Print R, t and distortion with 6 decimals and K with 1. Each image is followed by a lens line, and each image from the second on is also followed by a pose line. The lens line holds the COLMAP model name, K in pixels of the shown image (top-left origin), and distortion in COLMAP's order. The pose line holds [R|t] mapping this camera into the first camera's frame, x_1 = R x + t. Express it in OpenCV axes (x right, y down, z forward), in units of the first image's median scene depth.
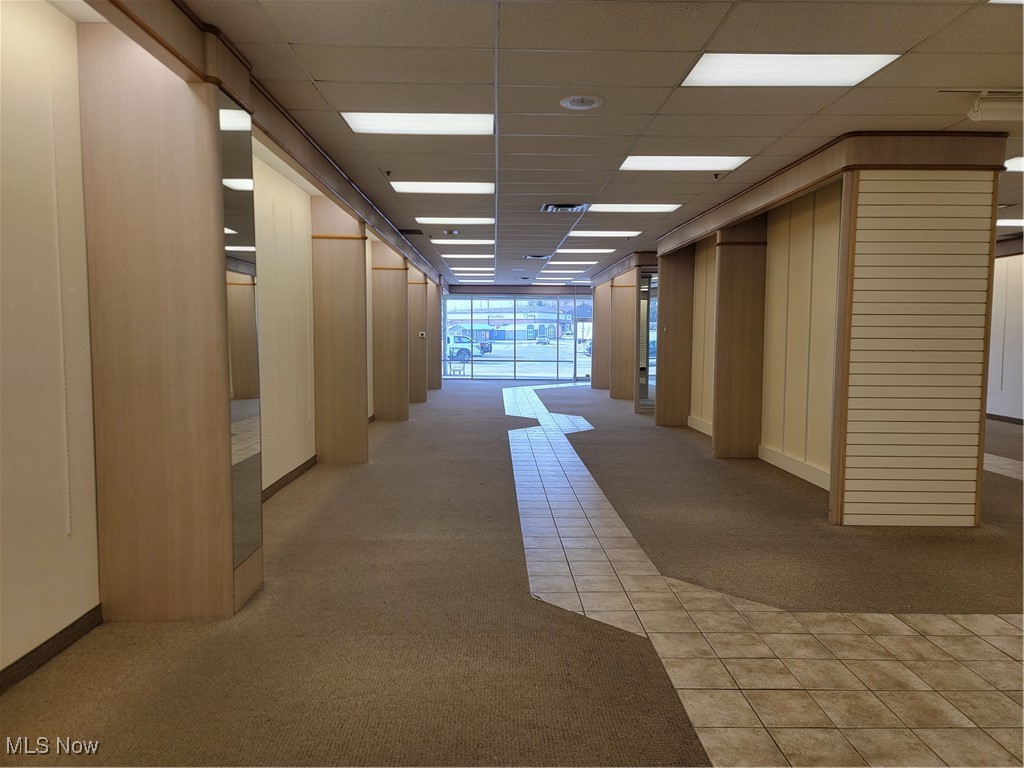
lens RADIAL K [[707.9, 0, 505.5], [0, 707.9, 382.5], [0, 0, 1]] dist [0.103974, -0.098129]
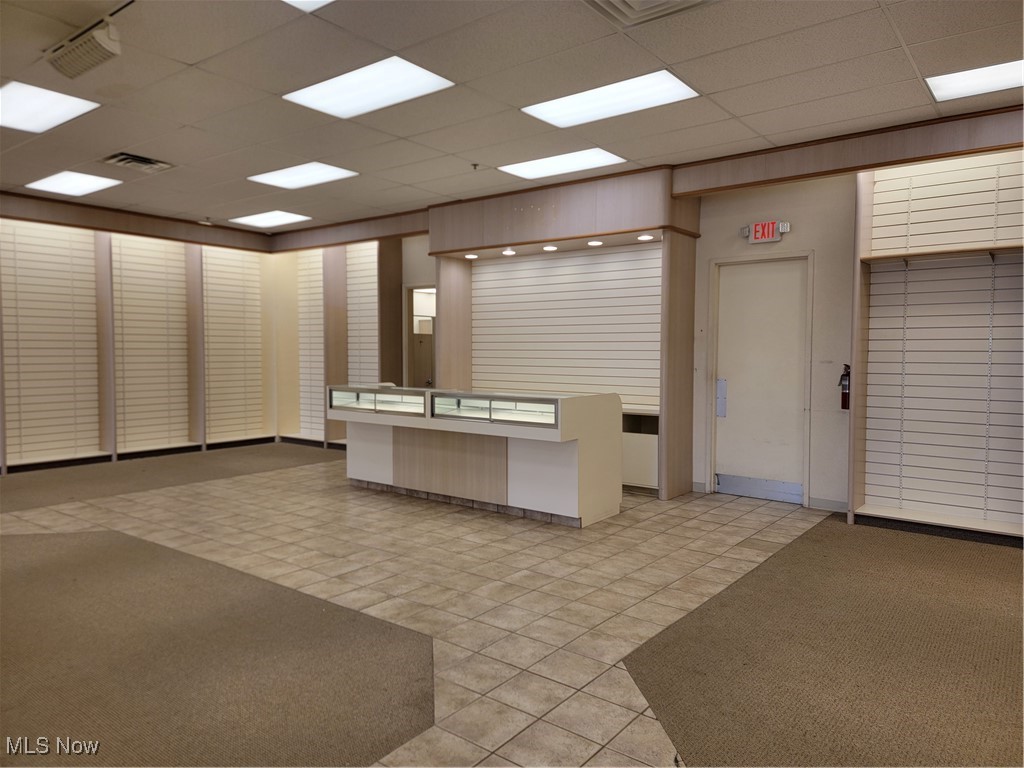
lens RADIAL K [[707.9, 0, 505.5], [0, 707.9, 382.5], [0, 0, 1]] dist [0.103974, -0.098129]
pose [[-0.781617, -0.036249, 0.622704, -0.227269], [0.037814, 0.993720, 0.105311, -0.087043], [-0.622611, 0.105860, -0.775338, 1.685203]]
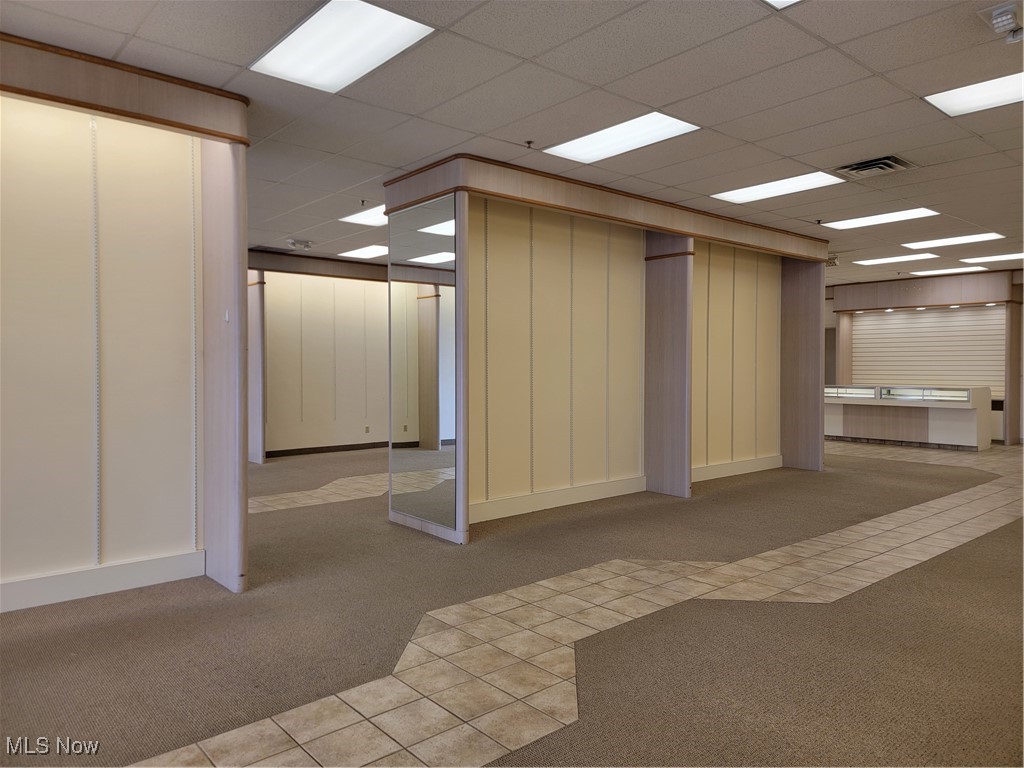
lens RADIAL K [[711.5, 0, 506.9], [0, 711.5, 375.0], [0, 0, 1]] dist [0.051882, -0.003049]
pose [[-0.636263, -0.015509, 0.771317, -0.507456], [0.055222, 0.996318, 0.065586, -0.240245], [-0.769494, 0.084324, -0.633063, 3.604275]]
